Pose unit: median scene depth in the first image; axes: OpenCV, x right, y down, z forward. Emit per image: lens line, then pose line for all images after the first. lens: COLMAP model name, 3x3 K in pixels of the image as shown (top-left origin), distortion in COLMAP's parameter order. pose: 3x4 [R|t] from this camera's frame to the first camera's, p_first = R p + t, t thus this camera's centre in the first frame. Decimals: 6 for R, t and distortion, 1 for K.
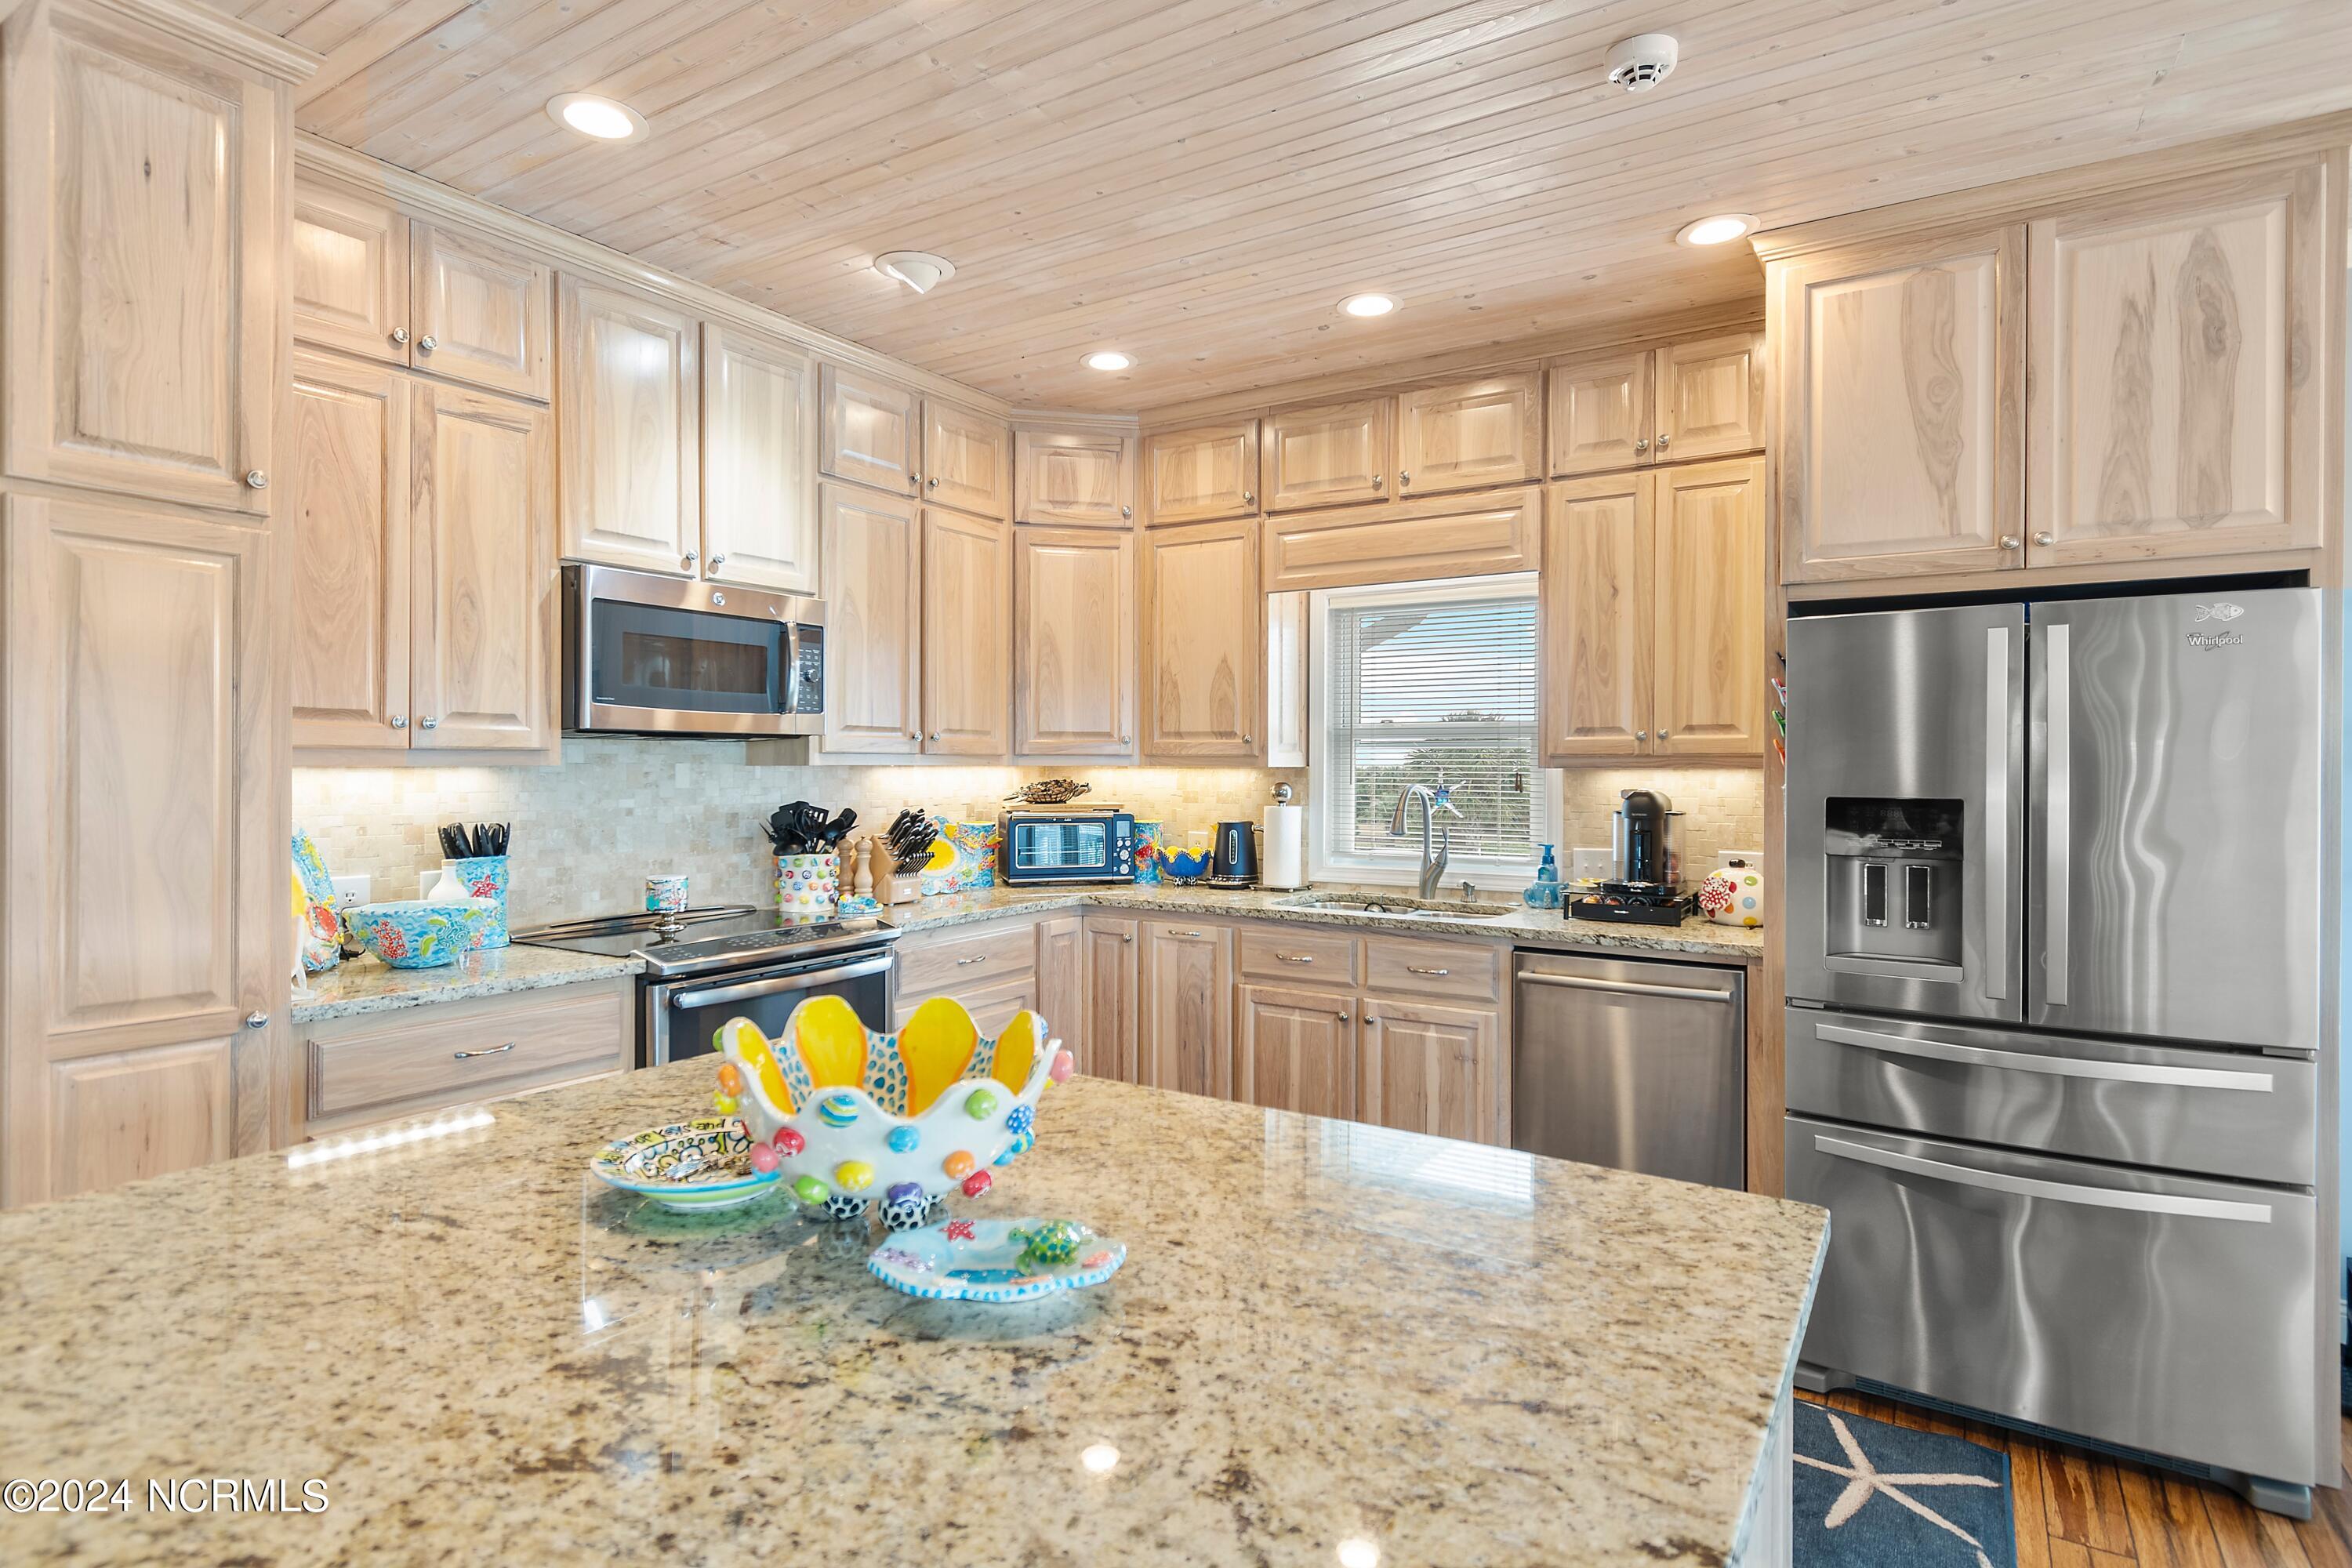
lens RADIAL K [[1218.6, 0, 1173.2], [0, 1218.6, 764.5], [0, 0, 1]] dist [0.004075, -0.000023]
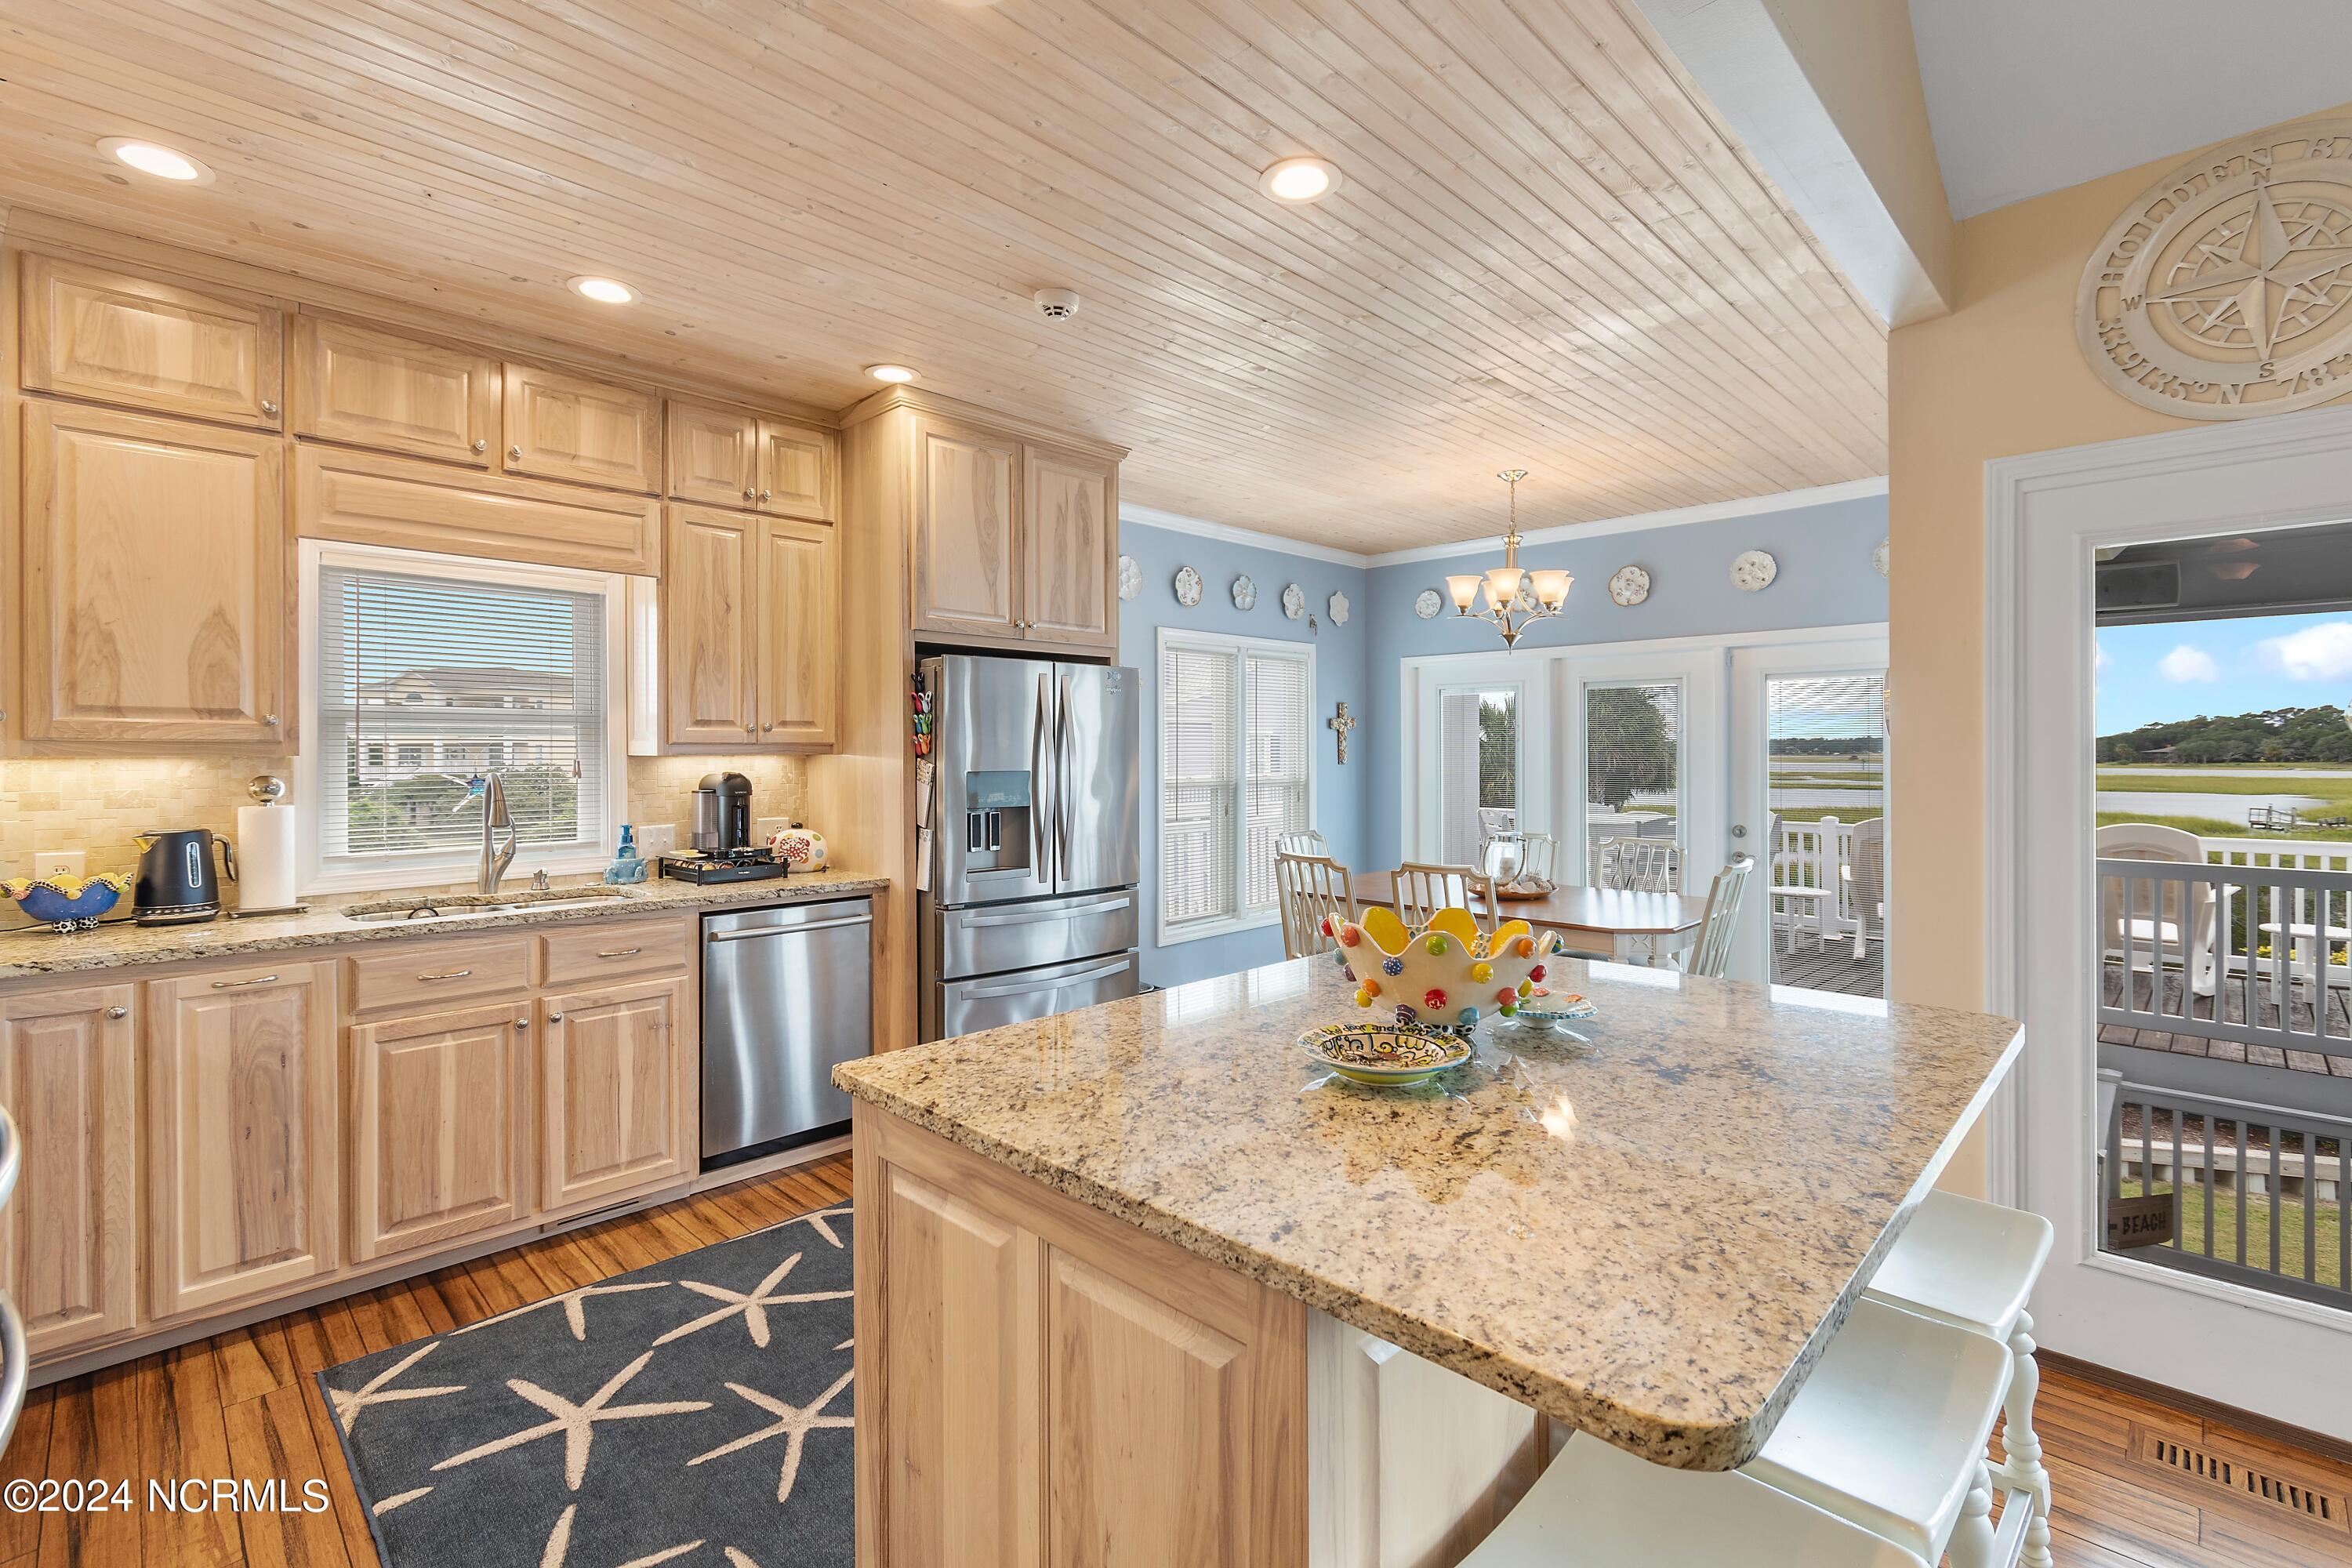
lens RADIAL K [[1046.9, 0, 1169.1], [0, 1046.9, 743.7], [0, 0, 1]] dist [0.004374, -0.000601]
pose [[0.209162, 0.003968, 0.977873, -0.577785], [0.002536, 0.999986, -0.004600, -0.001829], [-0.977878, 0.003442, 0.209149, 0.372303]]
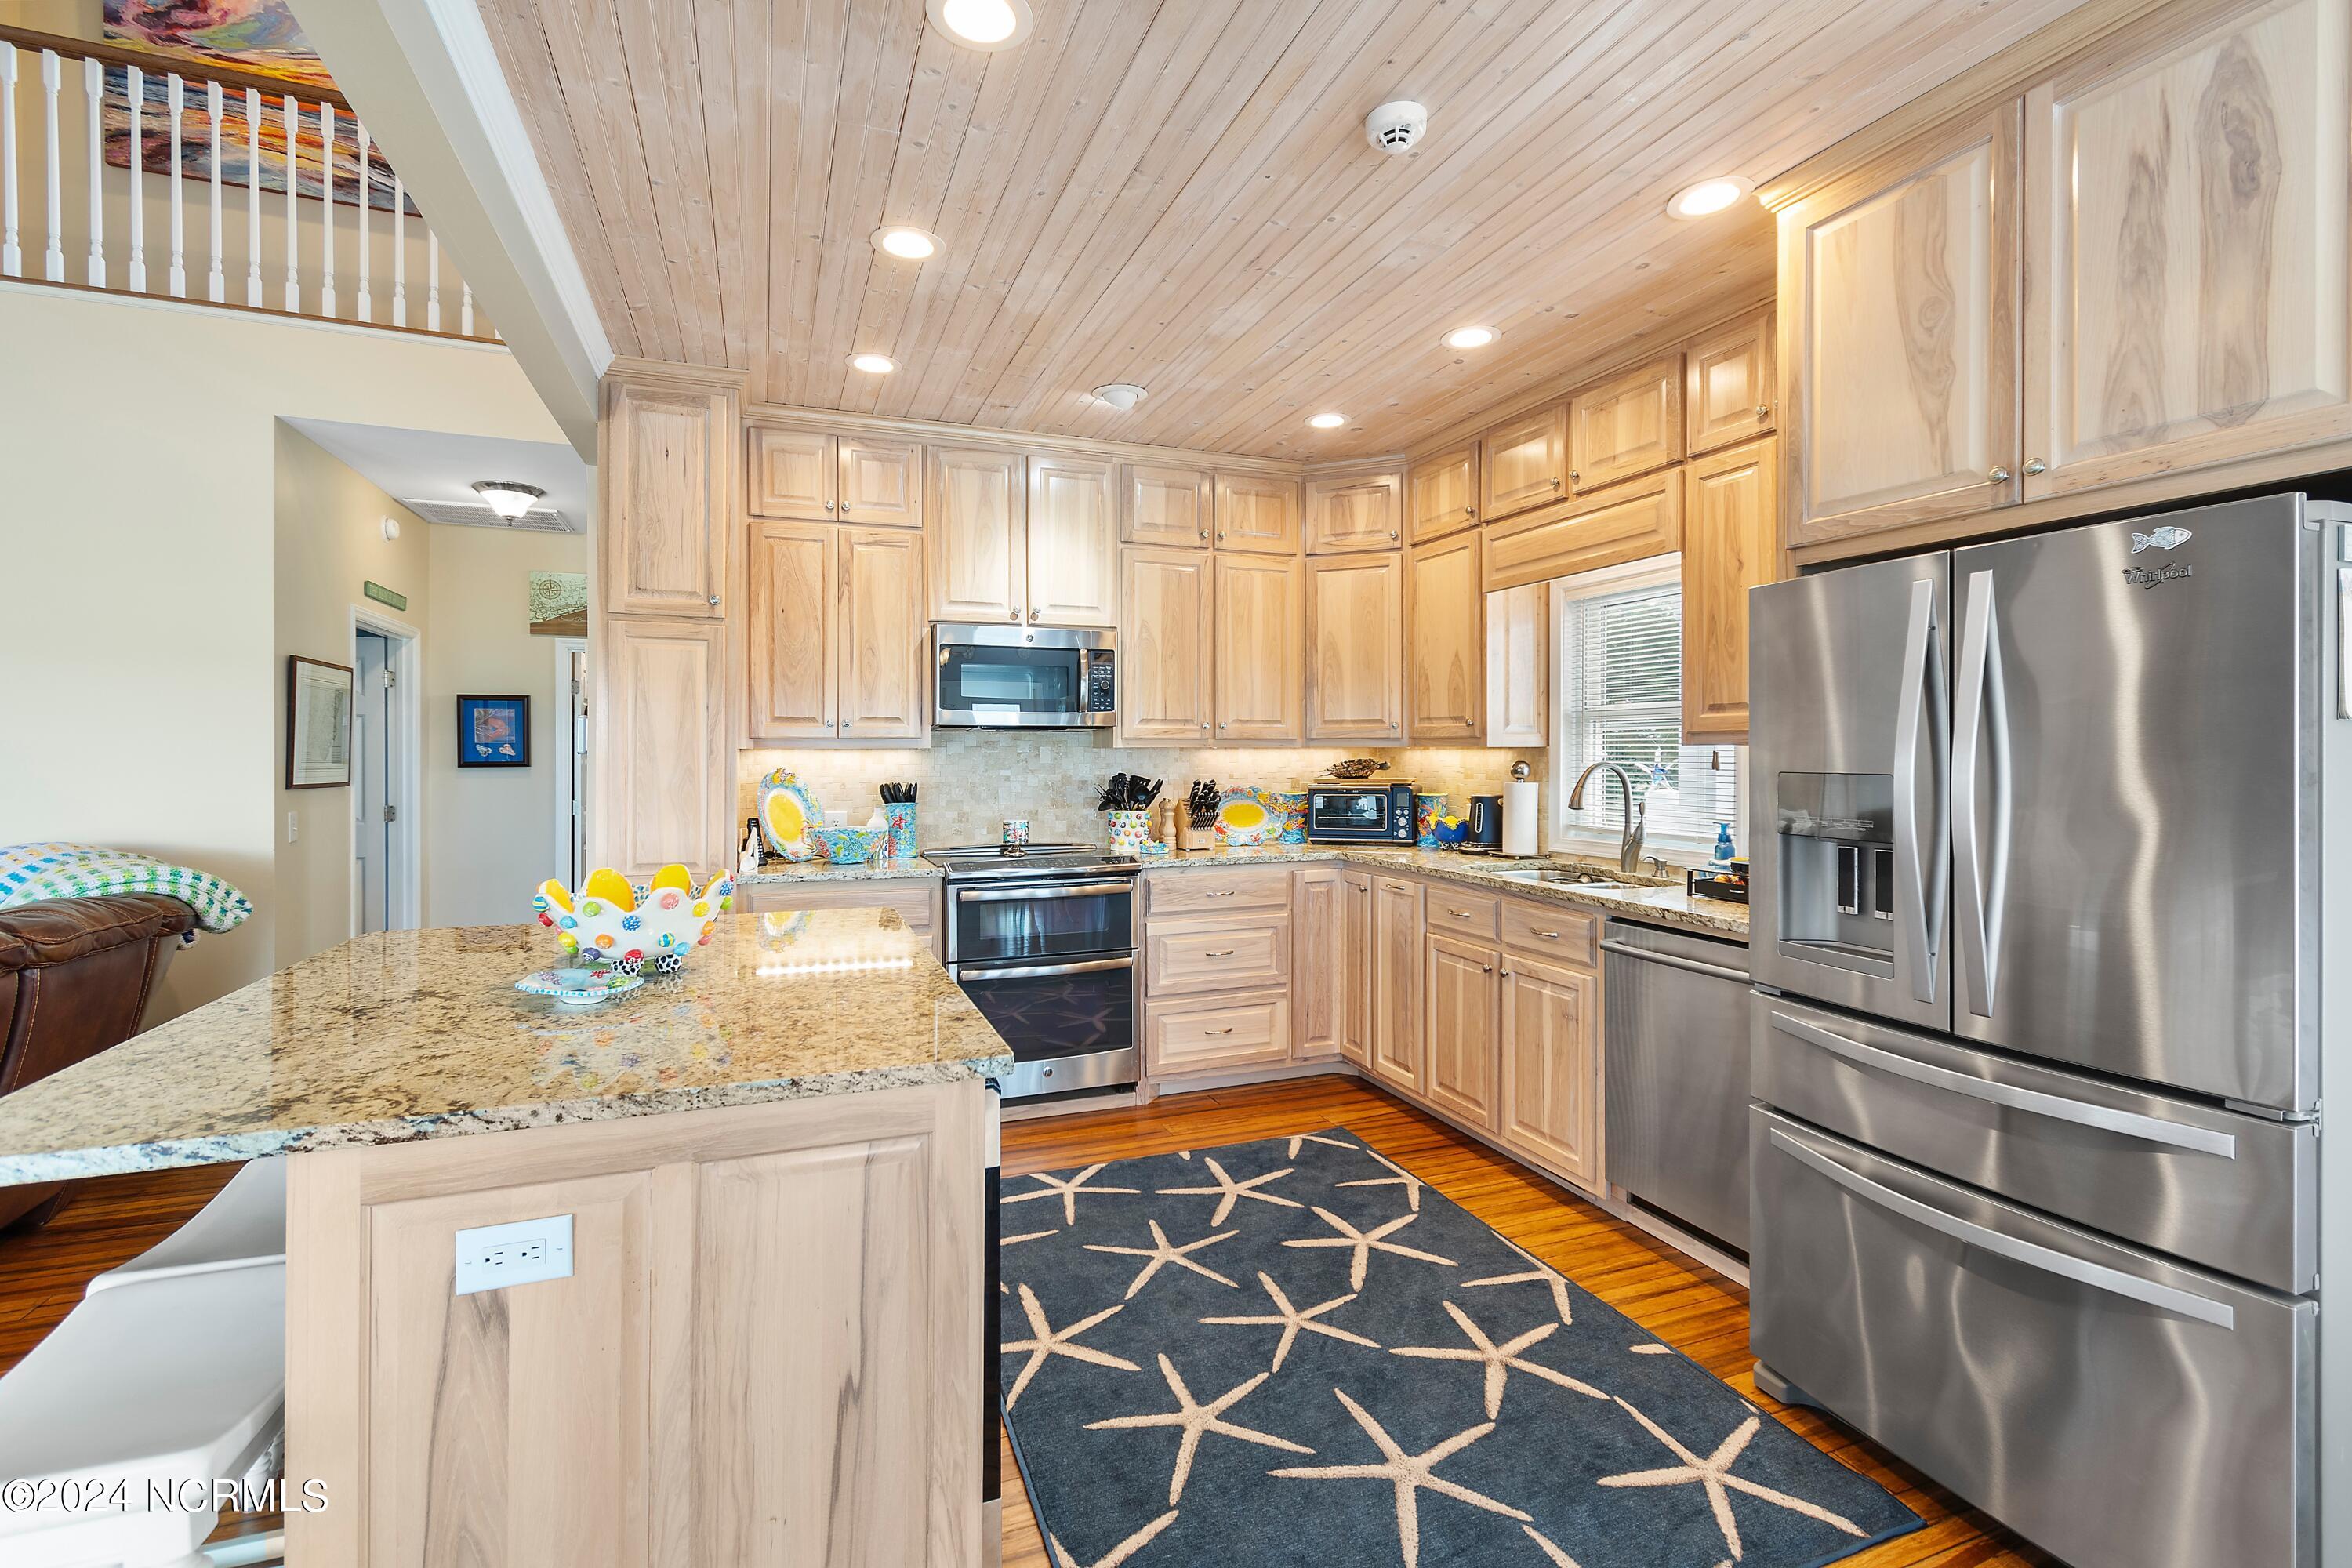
lens RADIAL K [[1046.9, 0, 1171.7], [0, 1046.9, 747.9], [0, 0, 1]] dist [0.004374, -0.000601]
pose [[0.808864, -0.006313, -0.587962, 0.505476], [0.004431, 0.999979, -0.004641, 0.007447], [0.587979, 0.001149, 0.808875, 0.051244]]
